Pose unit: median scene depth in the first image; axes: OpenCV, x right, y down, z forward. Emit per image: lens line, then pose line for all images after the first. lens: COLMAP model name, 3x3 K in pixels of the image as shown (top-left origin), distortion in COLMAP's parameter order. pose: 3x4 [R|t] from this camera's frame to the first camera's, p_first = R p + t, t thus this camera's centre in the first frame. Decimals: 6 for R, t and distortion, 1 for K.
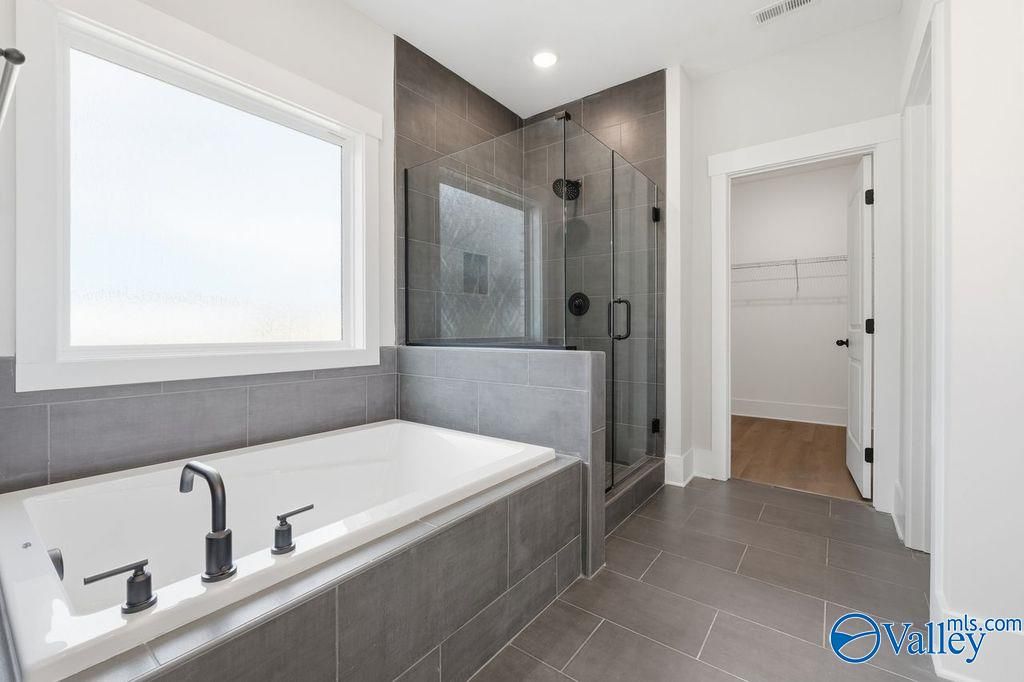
lens RADIAL K [[437.3, 0, 512.5], [0, 437.3, 336.7], [0, 0, 1]] dist [-0.001691, -0.000086]
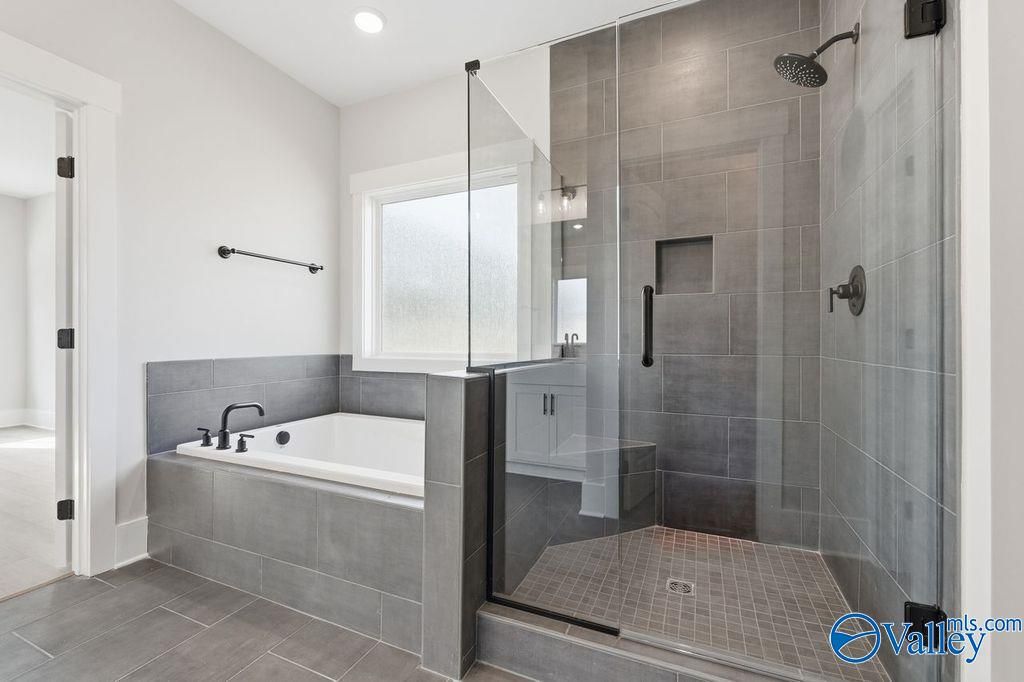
lens RADIAL K [[437.3, 0, 511.1], [0, 437.3, 338.2], [0, 0, 1]] dist [-0.001691, -0.000086]
pose [[0.210626, 0.002959, -0.977562, 1.184456], [-0.007055, 0.999974, 0.001506, -0.039210], [0.977541, 0.006579, 0.210641, 1.213570]]
